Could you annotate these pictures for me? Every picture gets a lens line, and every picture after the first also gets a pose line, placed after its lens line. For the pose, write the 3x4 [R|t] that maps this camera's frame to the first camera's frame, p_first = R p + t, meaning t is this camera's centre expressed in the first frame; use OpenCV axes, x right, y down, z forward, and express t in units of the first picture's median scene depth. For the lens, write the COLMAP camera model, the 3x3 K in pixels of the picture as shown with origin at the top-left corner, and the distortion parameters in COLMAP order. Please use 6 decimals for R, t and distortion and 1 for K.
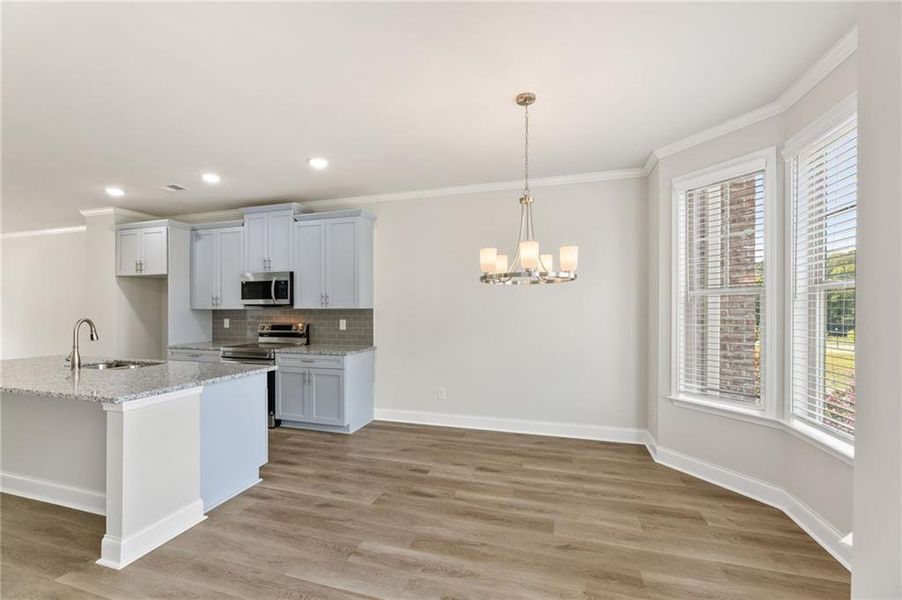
lens RADIAL K [[370.2, 0, 455.0], [0, 370.2, 309.6], [0, 0, 1]] dist [-0.004350, -0.000009]
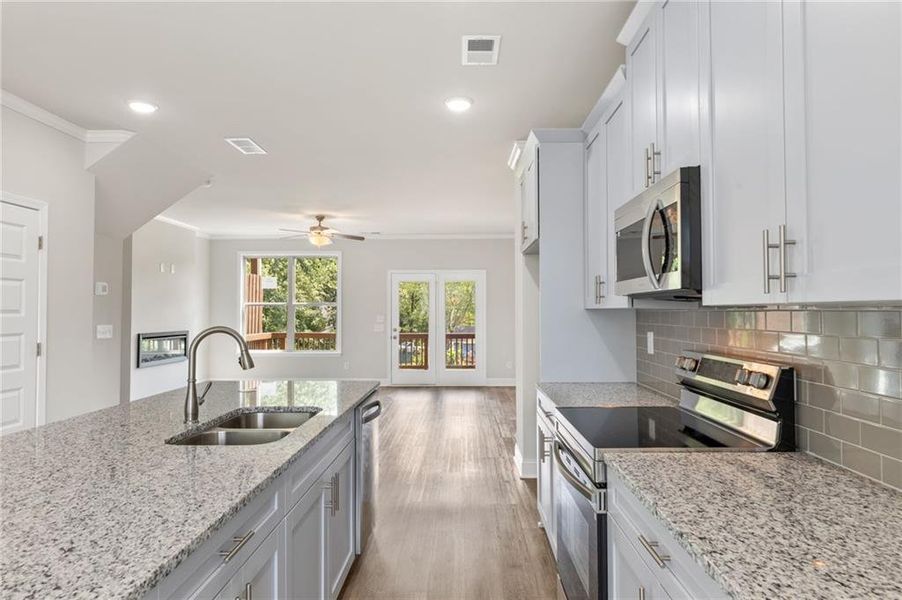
lens RADIAL K [[536.9, 0, 447.5], [0, 536.9, 303.9], [0, 0, 1]] dist [0.035467, 0.000668]
pose [[0.245526, -0.013903, -0.969290, -0.117769], [0.002460, 0.999903, -0.013719, 0.001417], [0.969387, 0.000984, 0.245536, 0.818346]]
